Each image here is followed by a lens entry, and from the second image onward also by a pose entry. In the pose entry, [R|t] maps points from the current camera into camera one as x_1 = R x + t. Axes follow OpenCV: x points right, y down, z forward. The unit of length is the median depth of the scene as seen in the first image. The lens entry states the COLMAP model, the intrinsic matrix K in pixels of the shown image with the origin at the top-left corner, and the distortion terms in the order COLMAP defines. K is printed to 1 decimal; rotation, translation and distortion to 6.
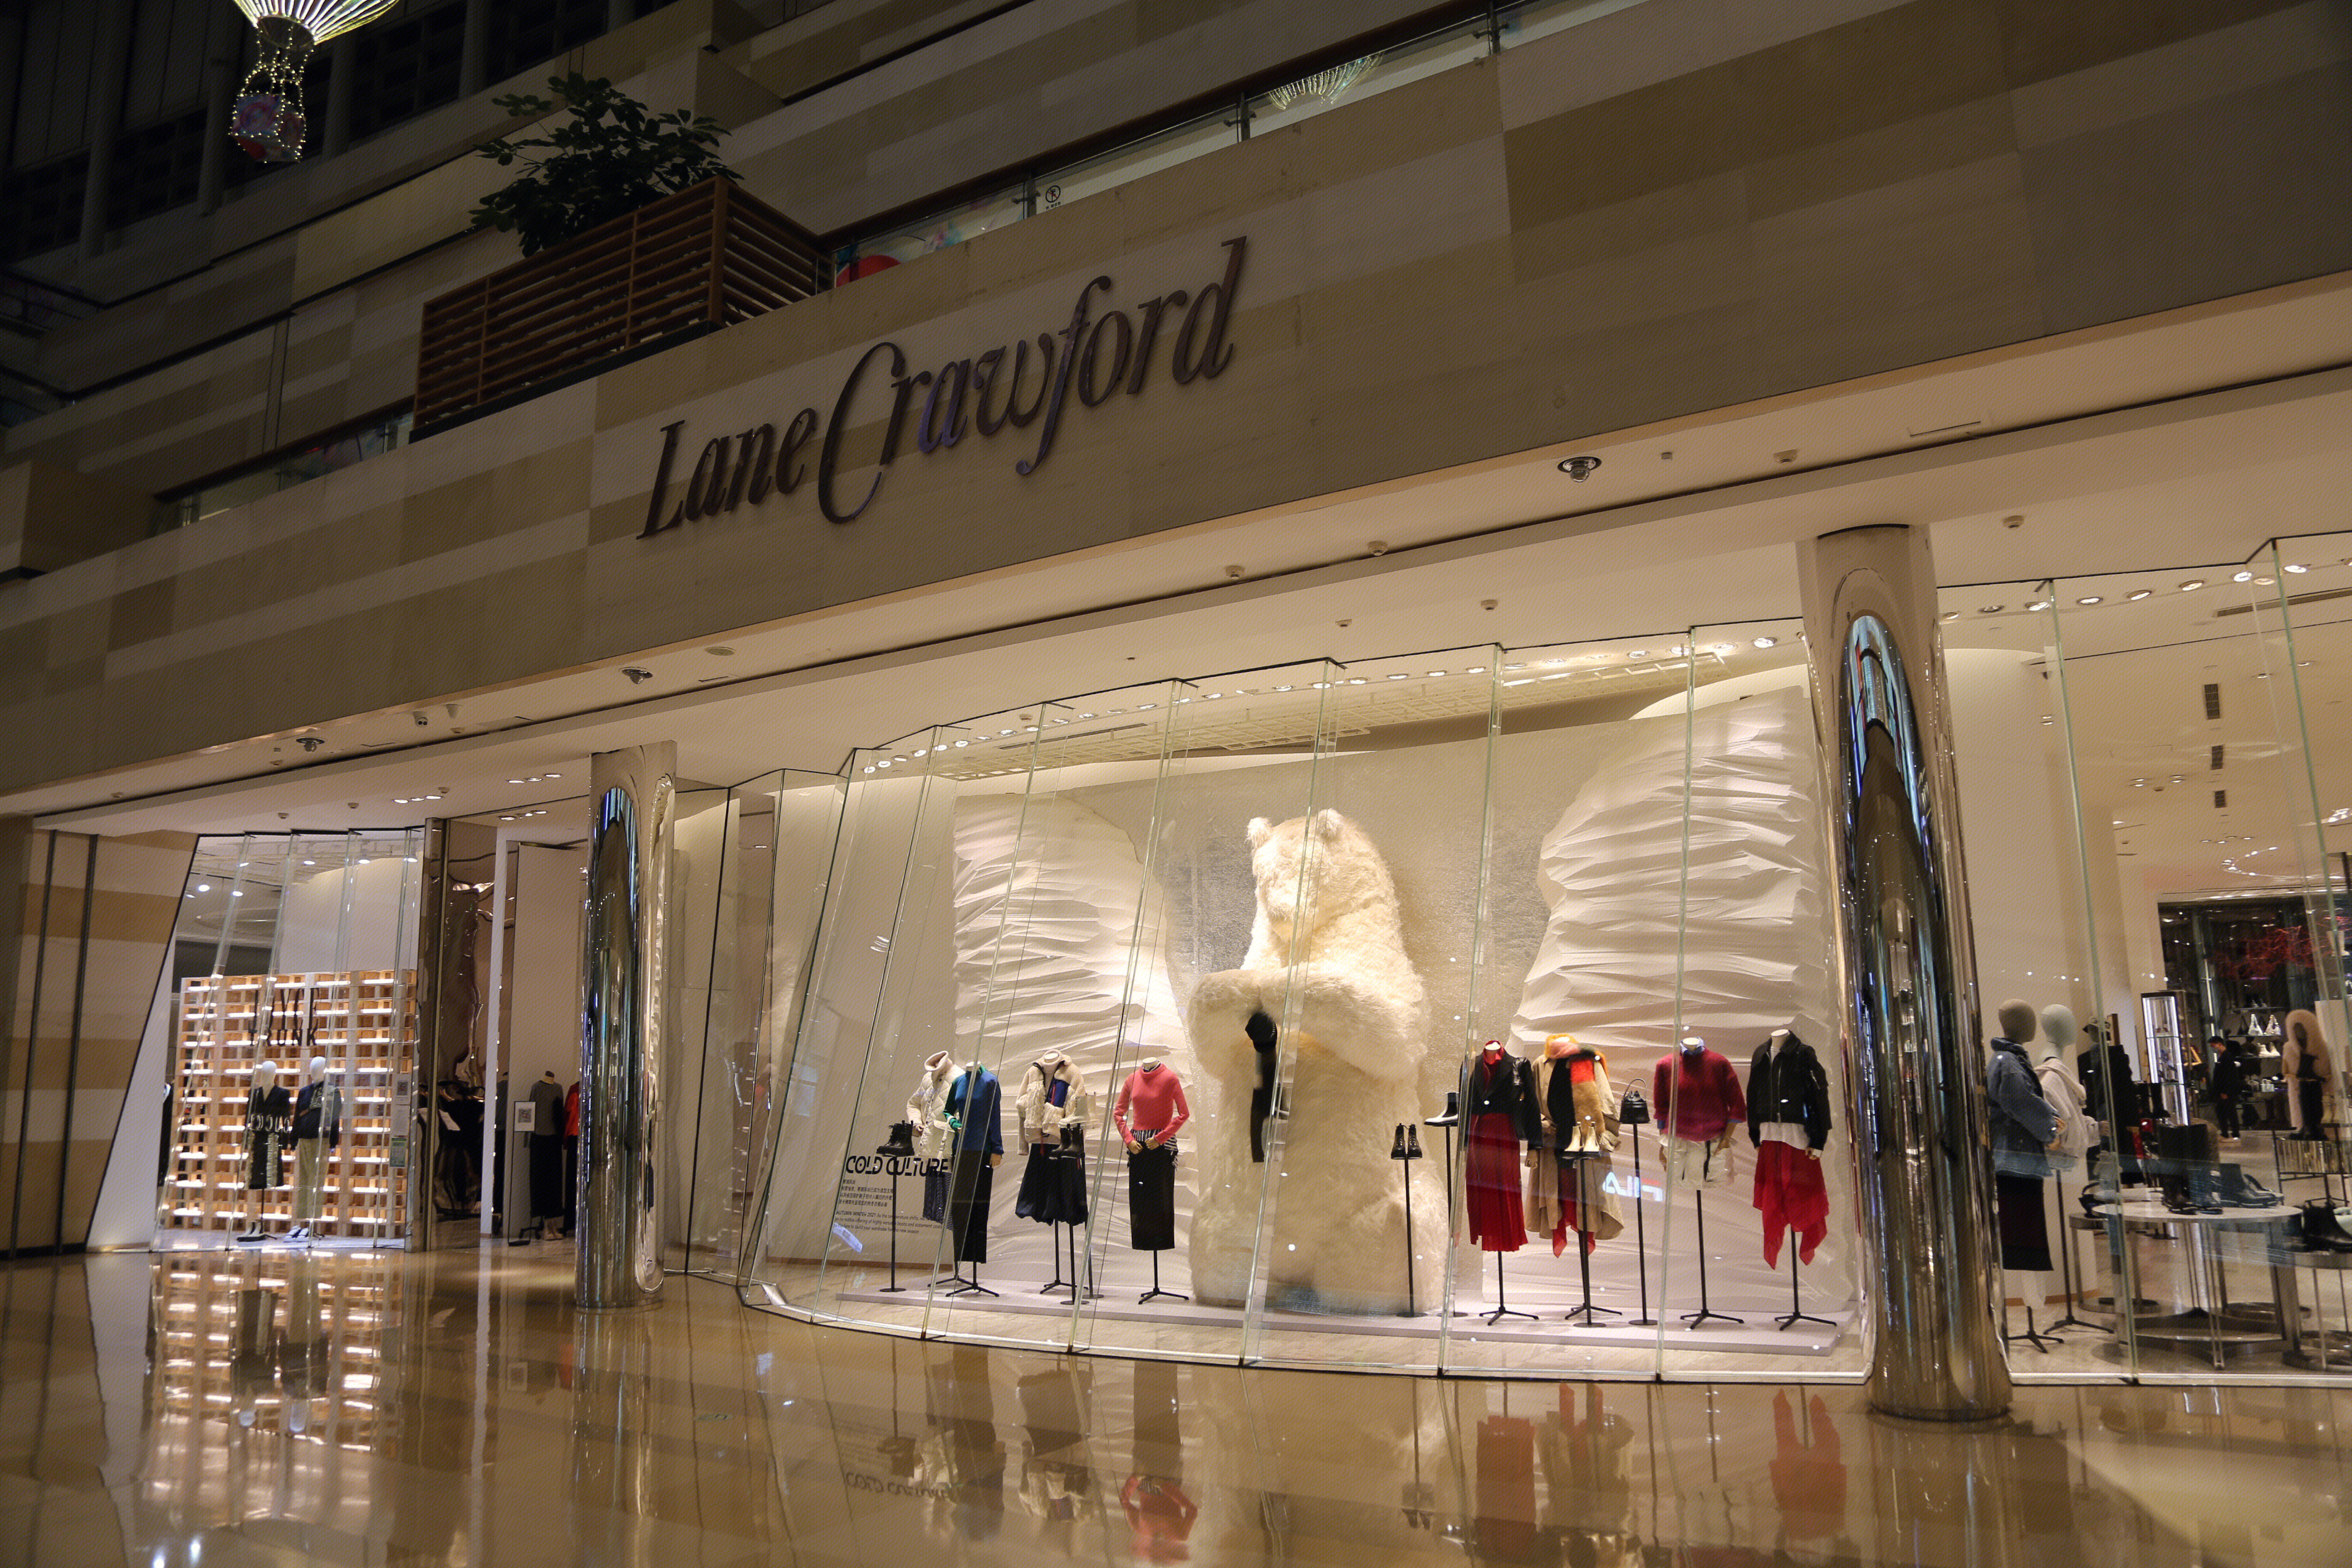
lens RADIAL K [[1657.4, 0, 1198.1], [0, 1657.4, 799.7], [0, 0, 1]] dist [-0.074789, 0.022000]
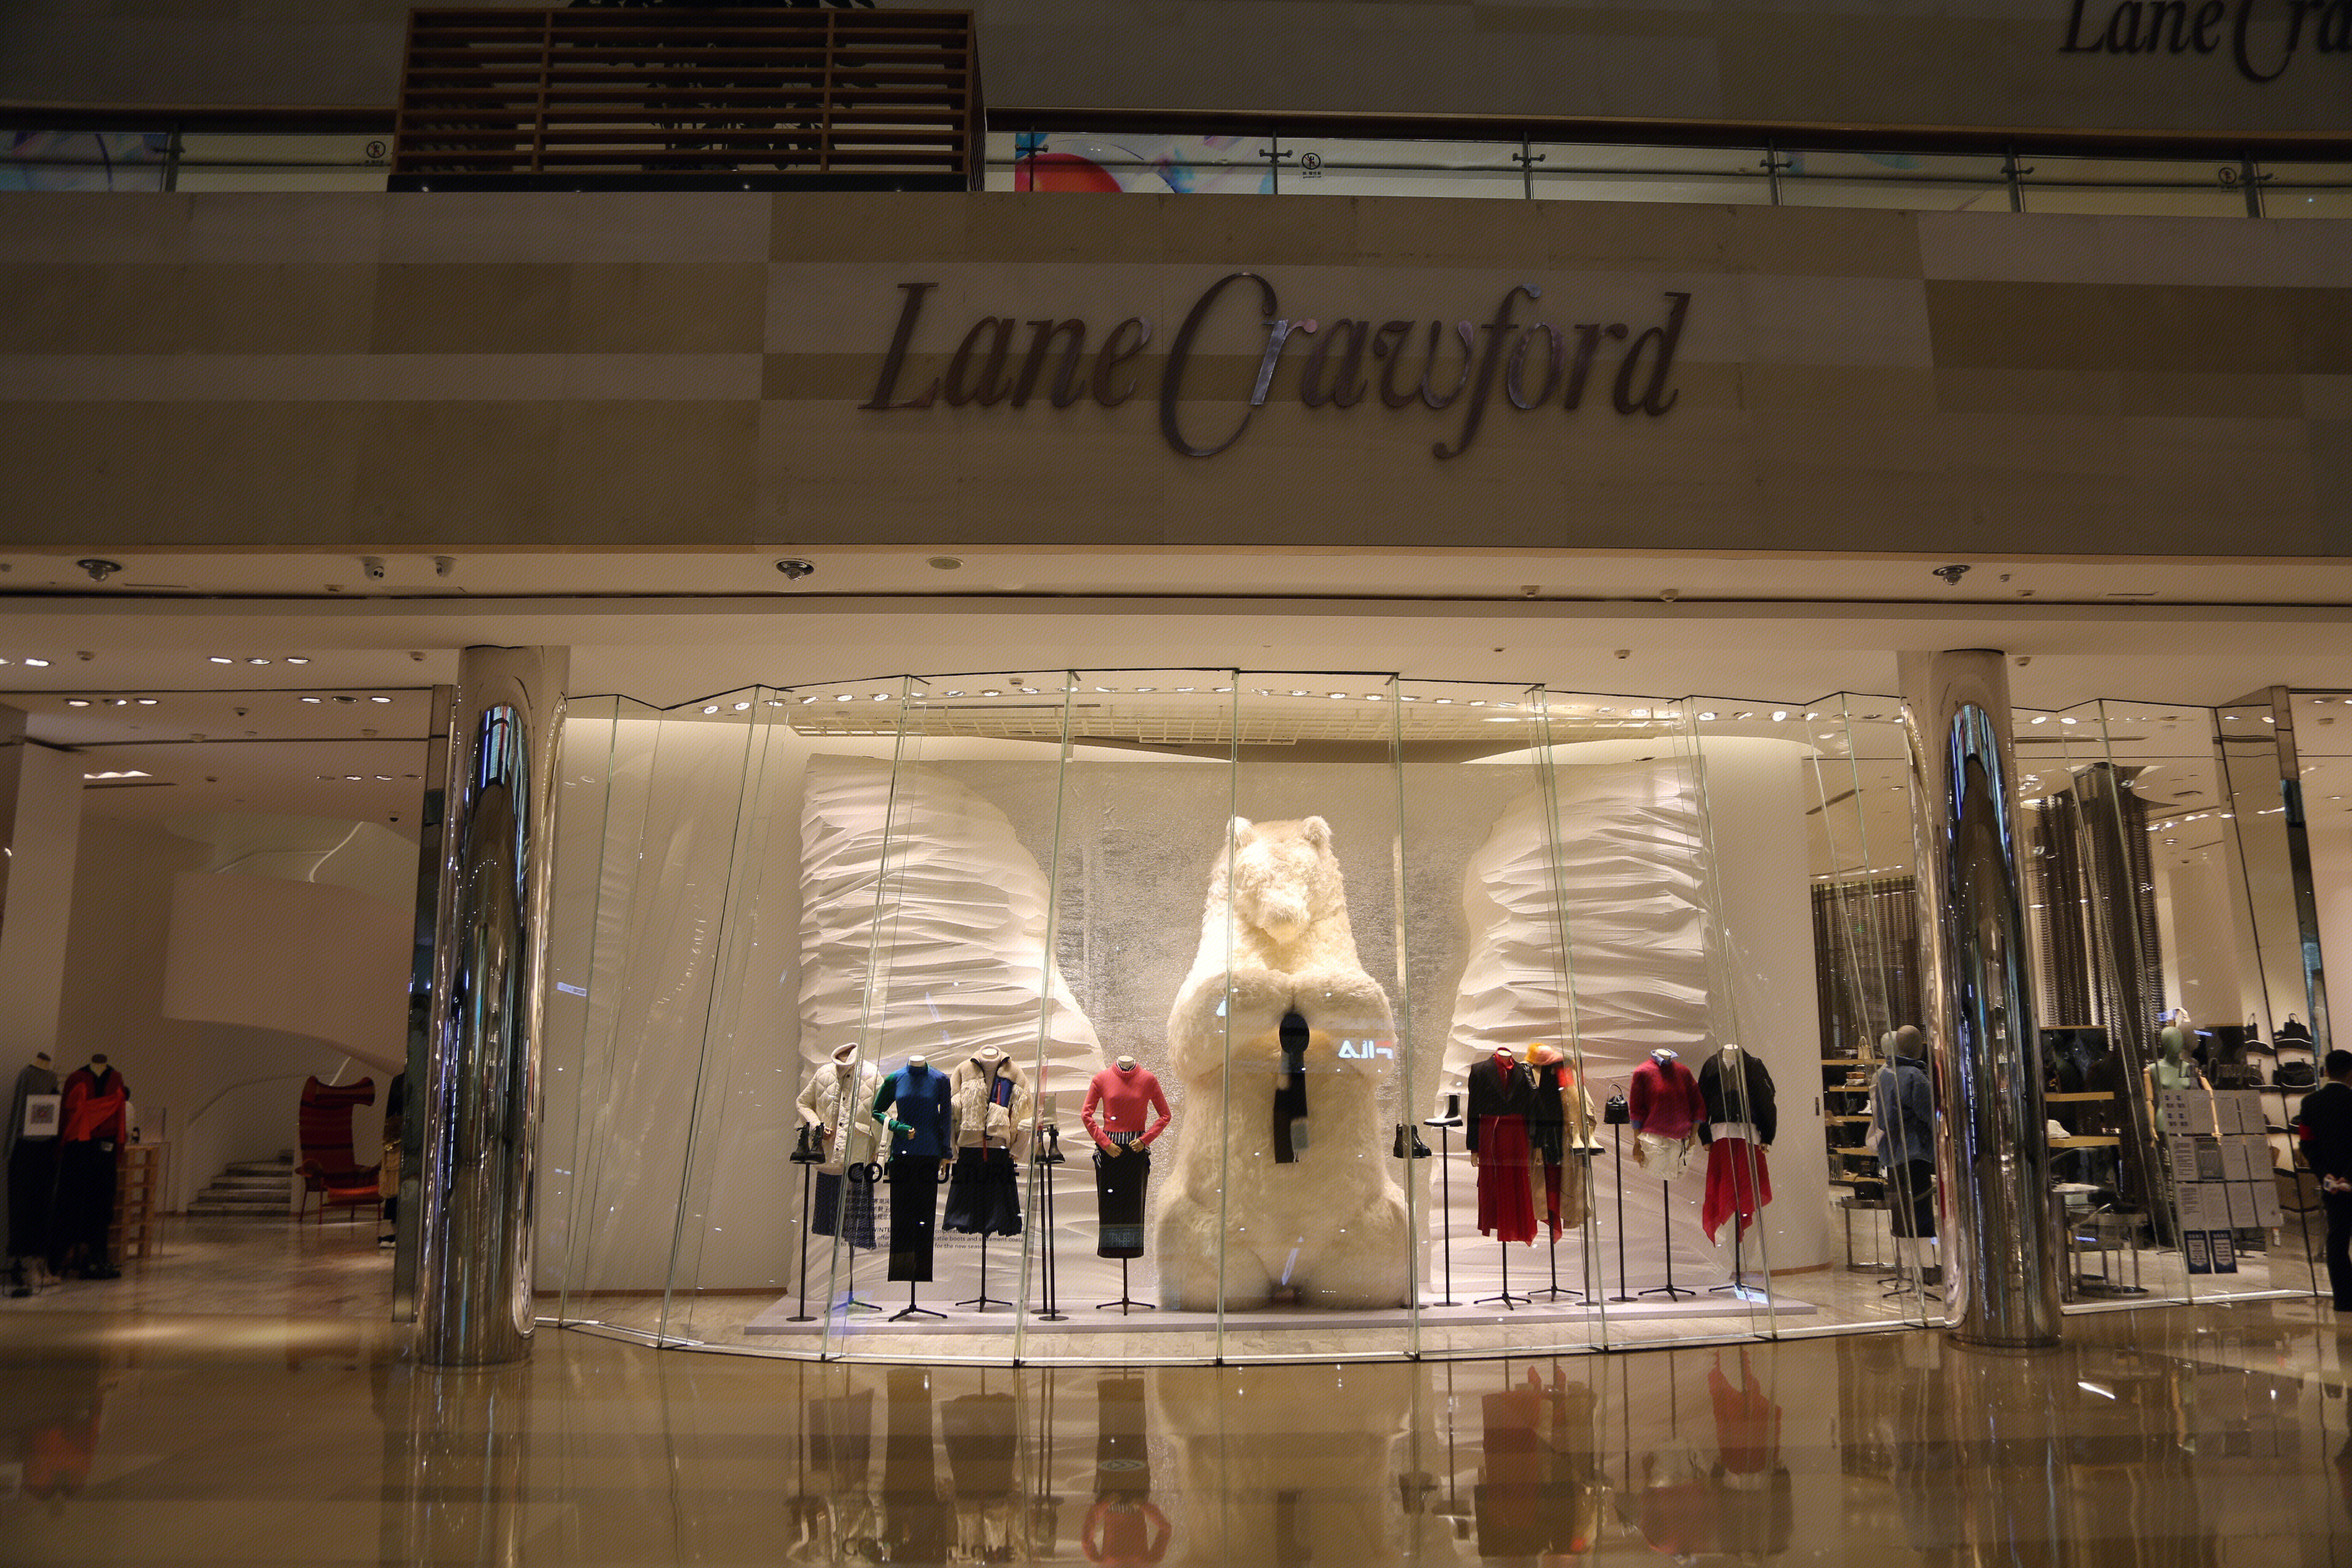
lens RADIAL K [[1657.4, 0, 1194.8], [0, 1657.4, 797.9], [0, 0, 1]] dist [-0.074789, 0.022000]
pose [[0.831155, 0.107976, 0.545456, -0.583307], [-0.103226, 0.993875, -0.039449, 0.045515], [-0.546375, -0.023518, 0.837210, 0.200400]]
